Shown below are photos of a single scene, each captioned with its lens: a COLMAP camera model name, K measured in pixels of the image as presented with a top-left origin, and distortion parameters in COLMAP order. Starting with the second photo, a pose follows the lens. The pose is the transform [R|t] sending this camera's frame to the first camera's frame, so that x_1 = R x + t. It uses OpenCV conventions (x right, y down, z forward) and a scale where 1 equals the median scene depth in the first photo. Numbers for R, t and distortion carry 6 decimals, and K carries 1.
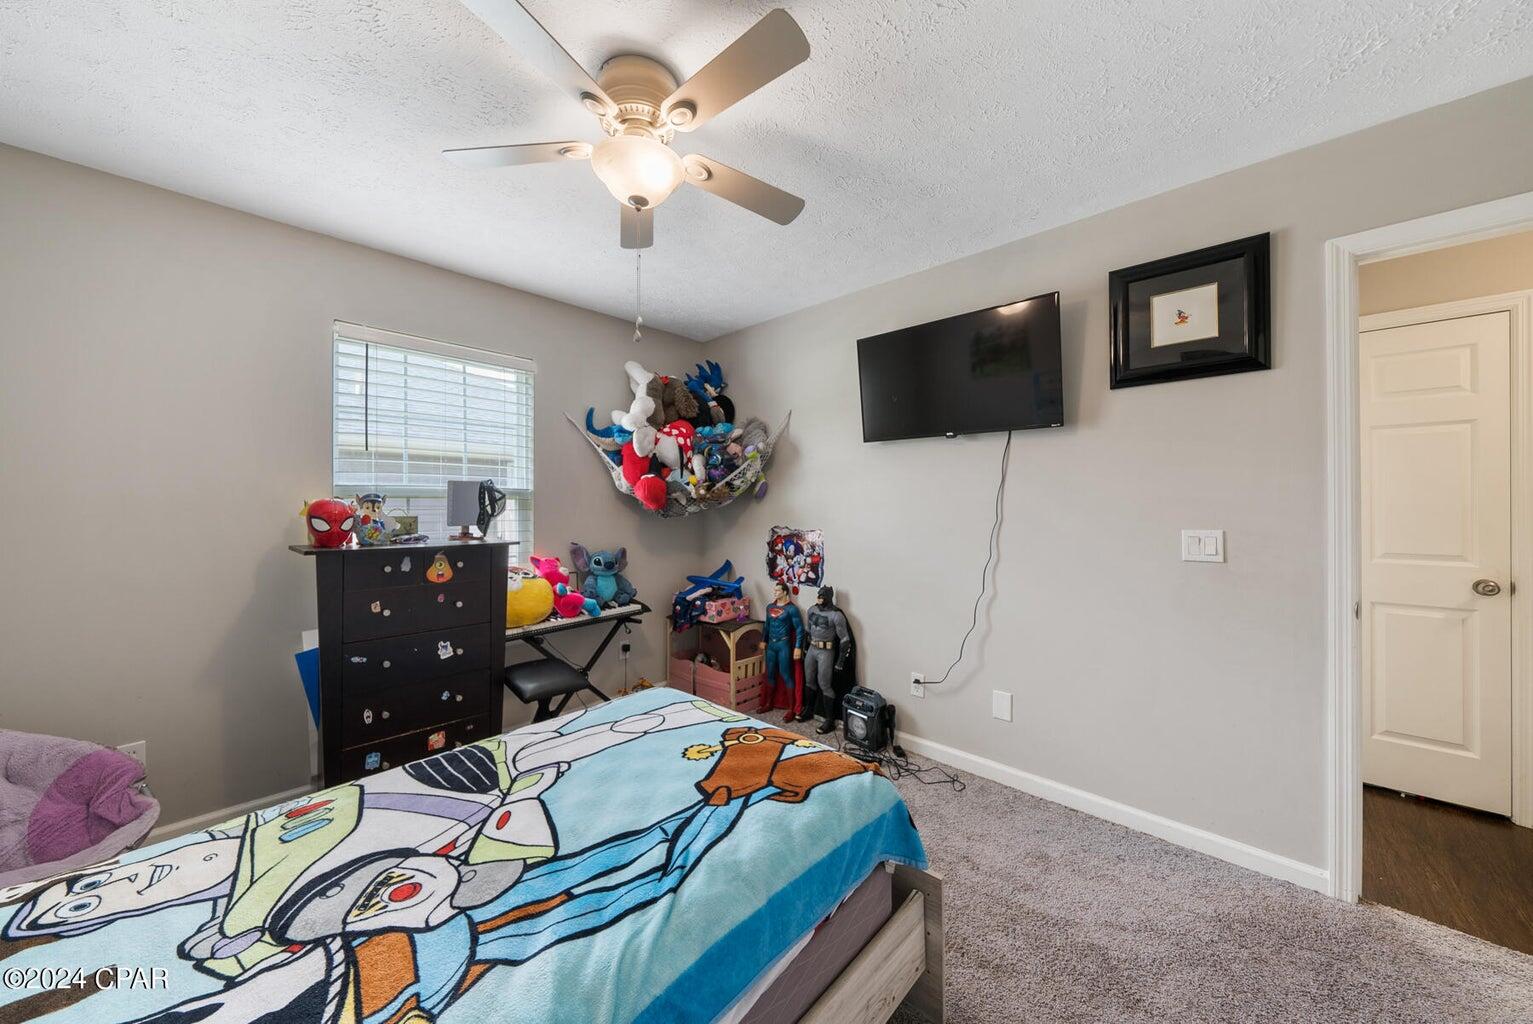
lens RADIAL K [[519.2, 0, 761.7], [0, 519.2, 504.3], [0, 0, 1]] dist [-0.001334, -0.000077]
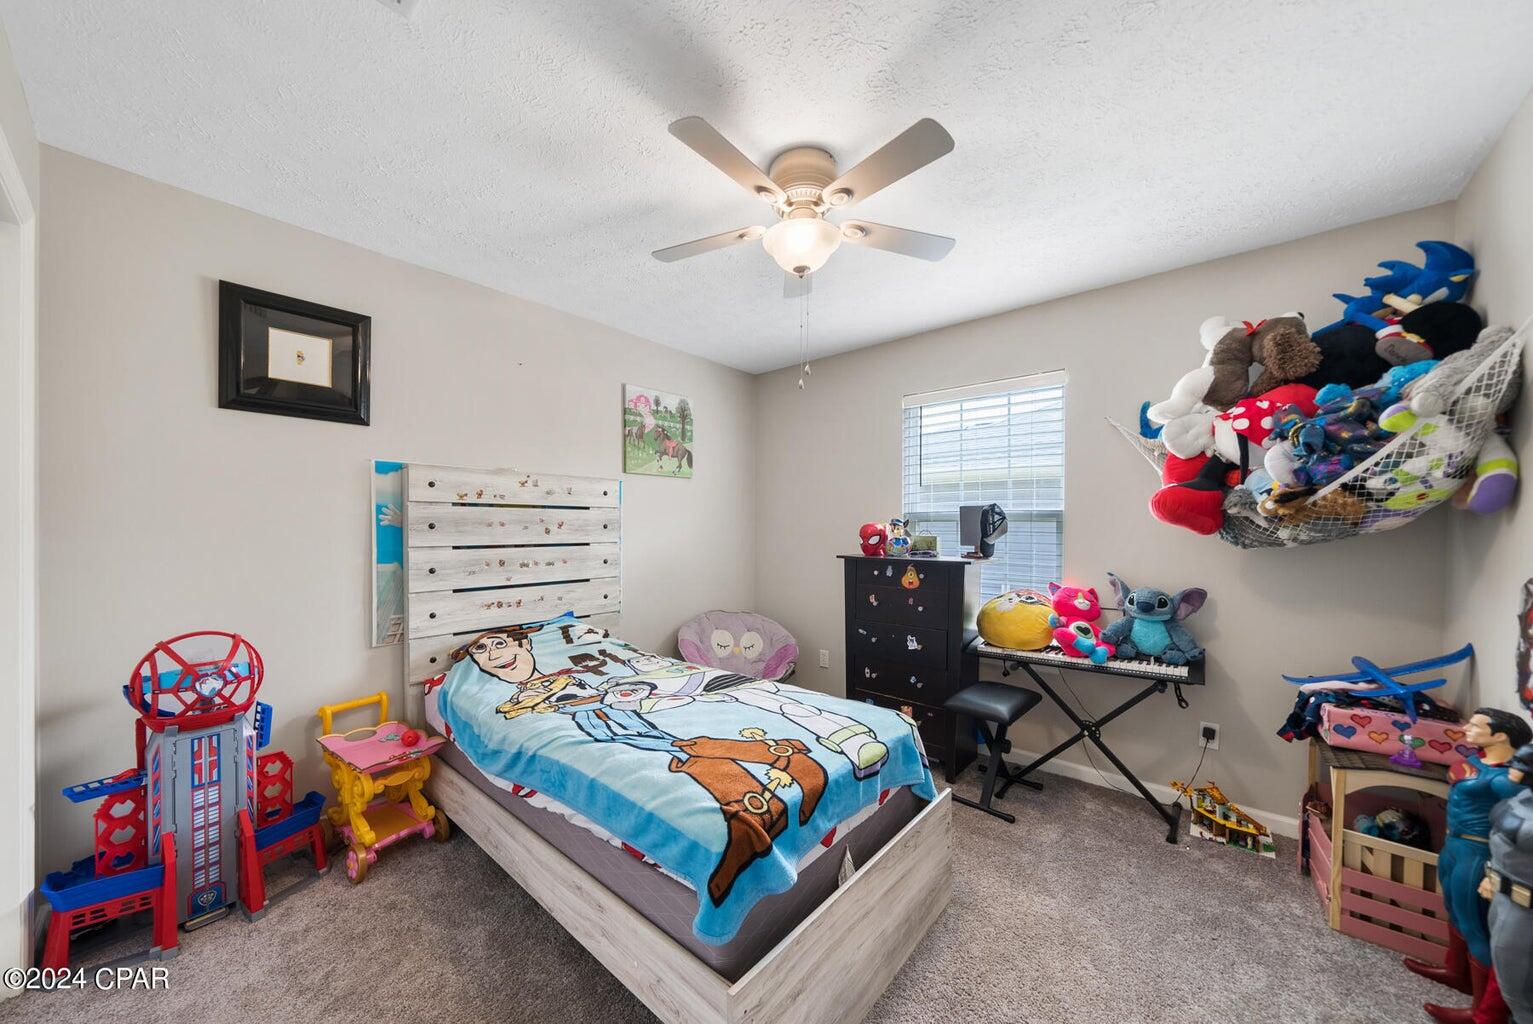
lens RADIAL K [[537.8, 0, 756.8], [0, 537.8, 530.7], [0, 0, 1]] dist [-0.006326, 0.000004]
pose [[0.051472, 0.008508, -0.998638, 1.078994], [-0.001849, 0.999963, 0.008424, 0.001341], [0.998673, 0.001413, 0.051486, 0.918631]]
